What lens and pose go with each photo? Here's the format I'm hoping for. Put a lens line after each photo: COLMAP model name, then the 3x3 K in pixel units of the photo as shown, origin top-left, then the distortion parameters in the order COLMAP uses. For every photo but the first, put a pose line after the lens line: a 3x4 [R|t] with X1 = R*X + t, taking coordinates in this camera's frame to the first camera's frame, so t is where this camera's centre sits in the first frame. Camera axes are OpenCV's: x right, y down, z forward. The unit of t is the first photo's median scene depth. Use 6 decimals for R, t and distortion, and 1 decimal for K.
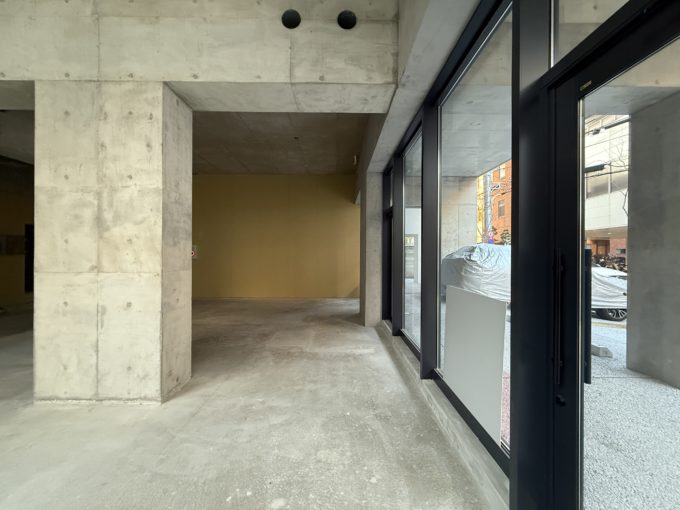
lens RADIAL K [[270.9, 0, 340.0], [0, 270.9, 255.0], [0, 0, 1]] dist [-0.001241, -0.000196]
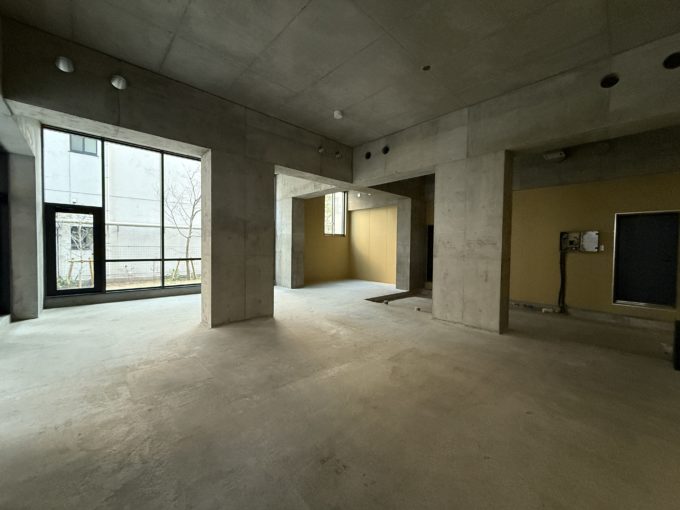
lens RADIAL K [[270.9, 0, 340.0], [0, 270.9, 255.0], [0, 0, 1]] dist [-0.001241, -0.000196]
pose [[-0.729906, 0.009583, -0.683481, -0.070441], [-0.017912, 0.999290, 0.033141, -0.030444], [0.683313, 0.036432, -0.729216, 4.720289]]
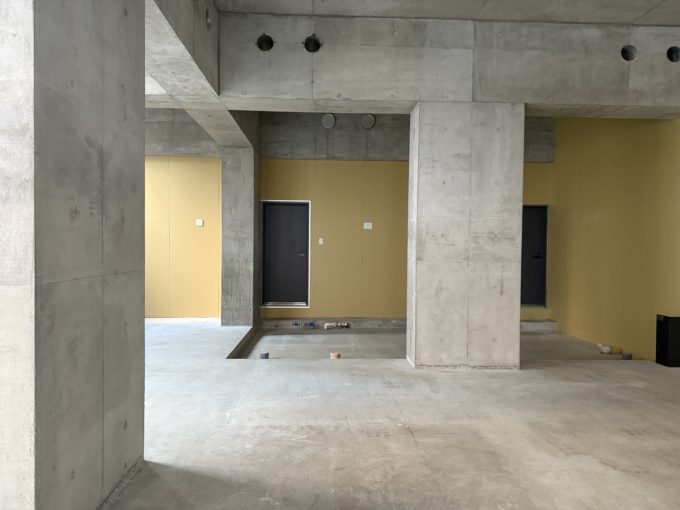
lens RADIAL K [[472.5, 0, 340.0], [0, 472.5, 255.0], [0, 0, 1]] dist [0.059862, -0.064971]
pose [[0.038452, 0.017592, -0.999106, 0.147100], [-0.017577, 0.999702, 0.016926, -0.002318], [0.999106, 0.016911, 0.038750, 2.493374]]
